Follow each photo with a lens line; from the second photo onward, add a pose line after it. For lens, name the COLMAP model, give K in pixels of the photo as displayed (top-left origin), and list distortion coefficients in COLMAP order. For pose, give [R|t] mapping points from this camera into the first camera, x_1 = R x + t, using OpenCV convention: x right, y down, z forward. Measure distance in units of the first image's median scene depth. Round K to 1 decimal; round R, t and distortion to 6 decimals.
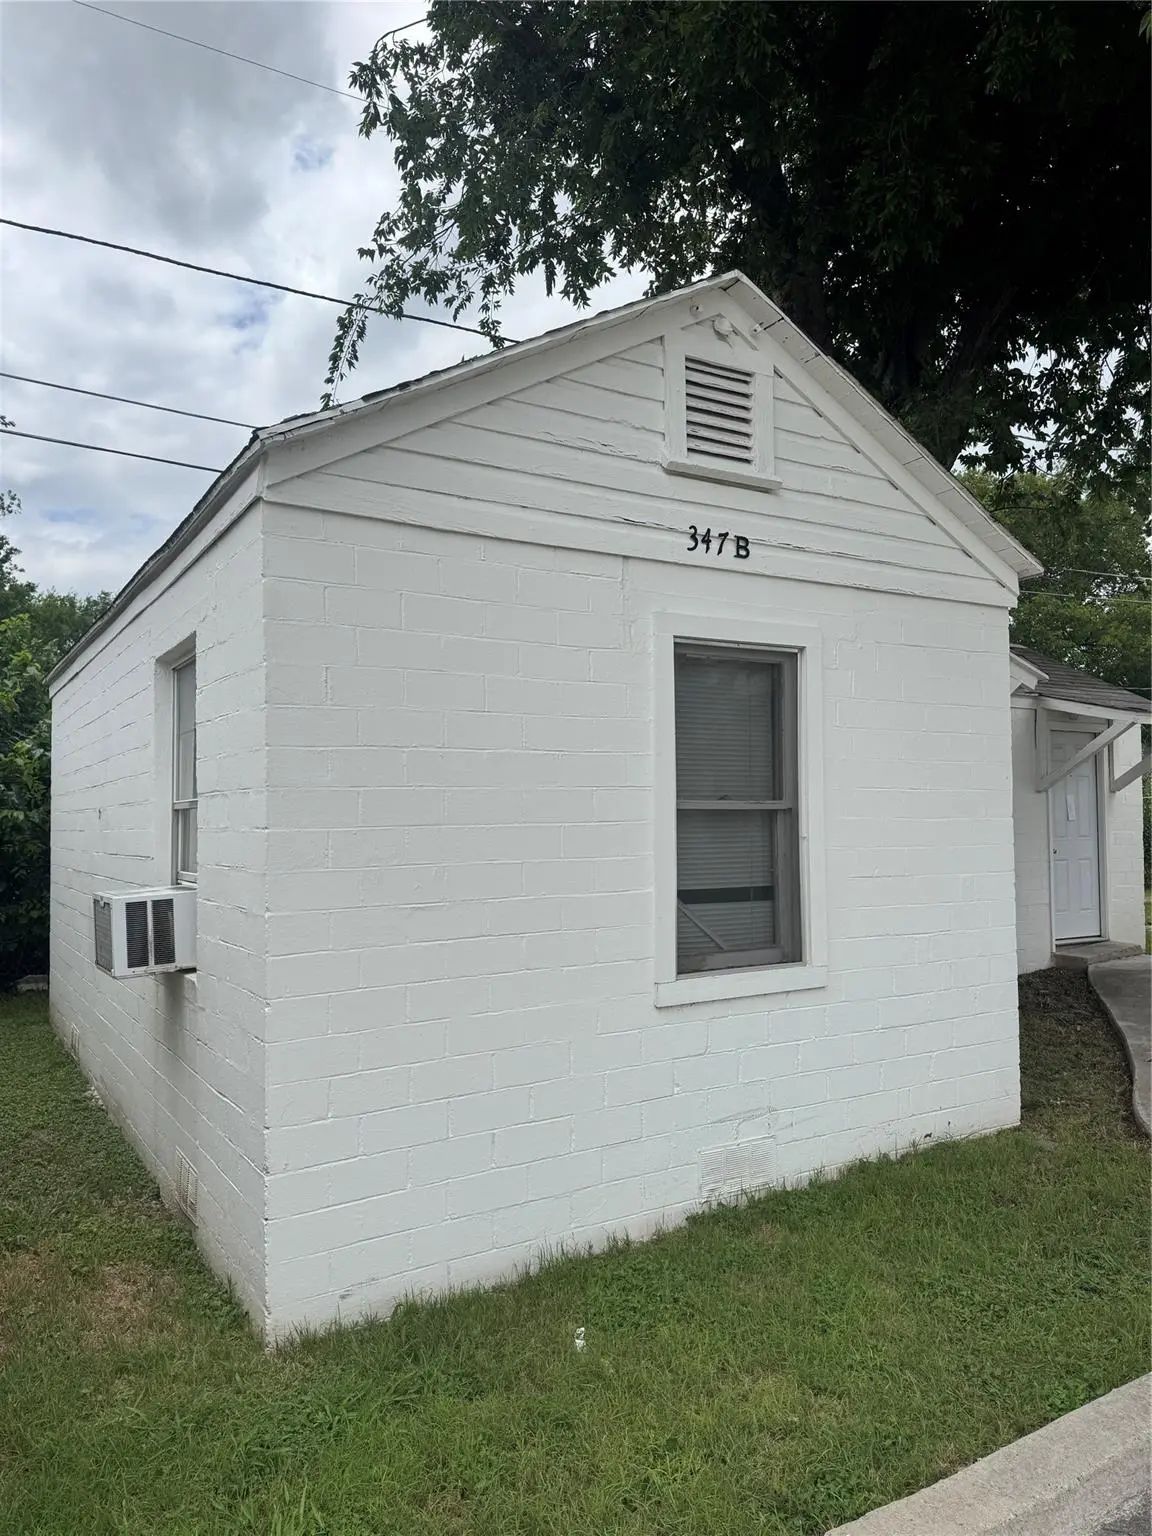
lens RADIAL K [[1122.4, 0, 607.1], [0, 1122.4, 794.8], [0, 0, 1]] dist [0.075826, -0.085379]
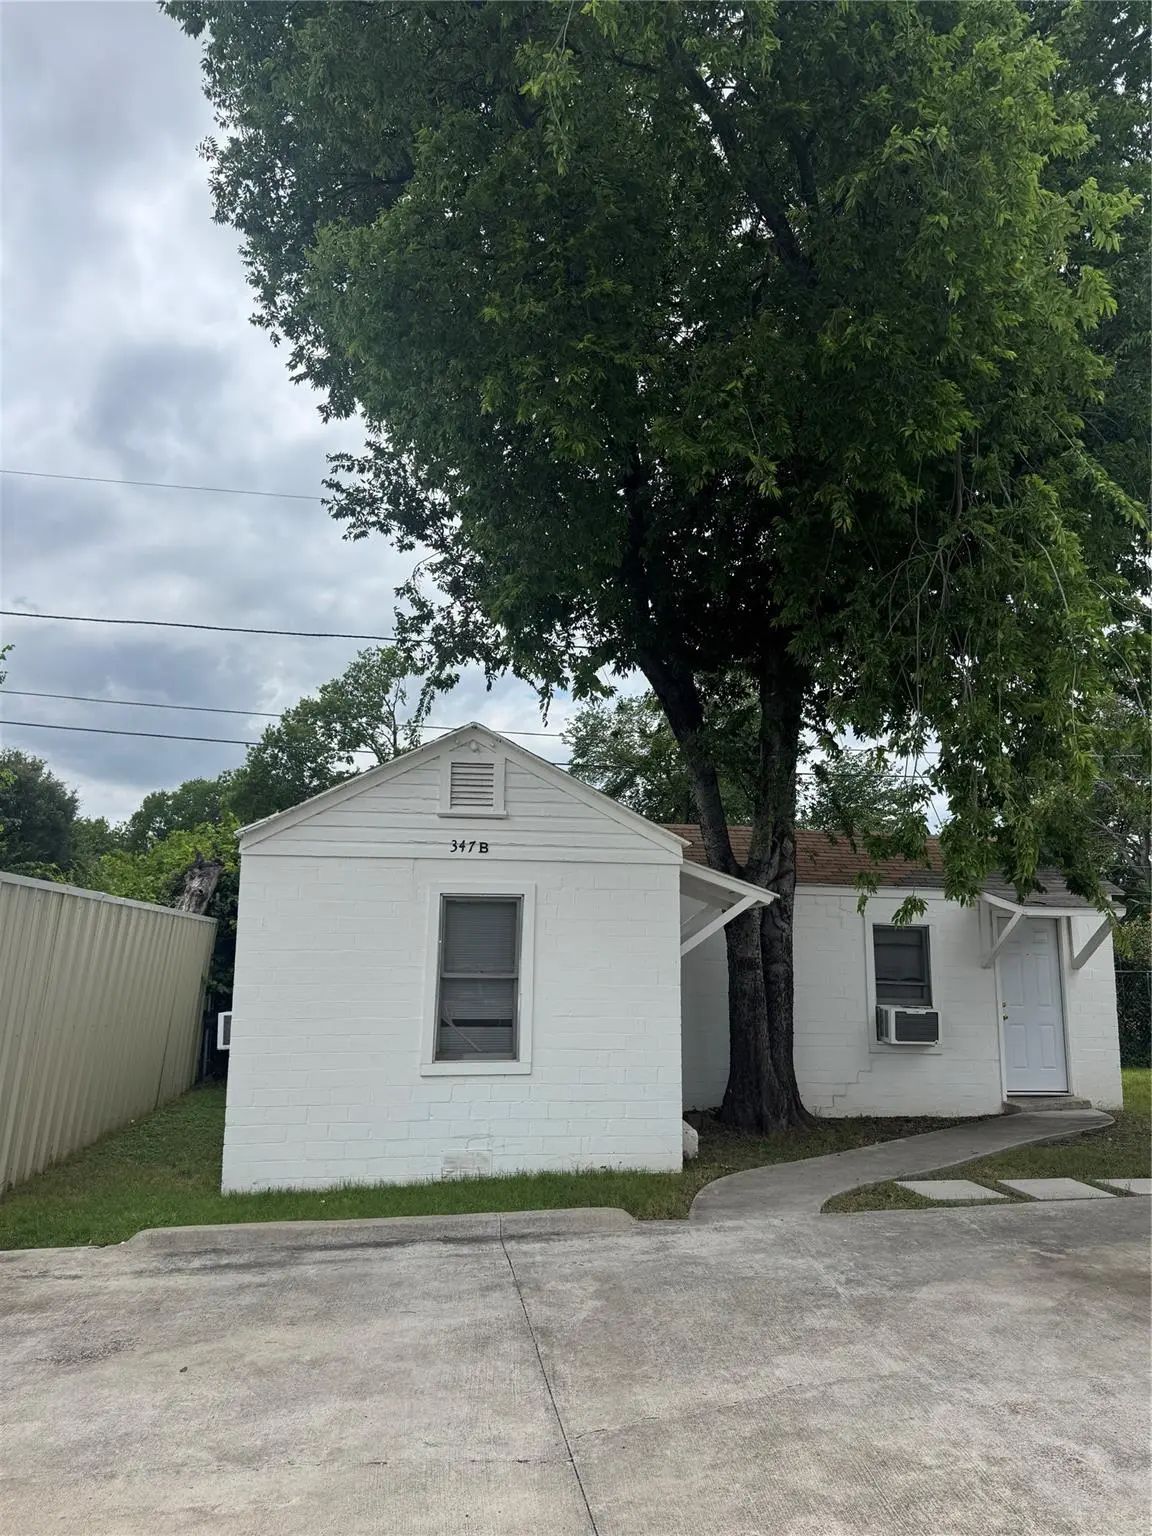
lens RADIAL K [[1107.6, 0, 539.5], [0, 1107.6, 762.7], [0, 0, 1]] dist [0.025916, -0.037716]
pose [[0.918607, -0.051392, -0.391815, 0.988496], [-0.013485, 0.986853, -0.161055, -0.049007], [0.394941, 0.153230, 0.905838, -0.785036]]
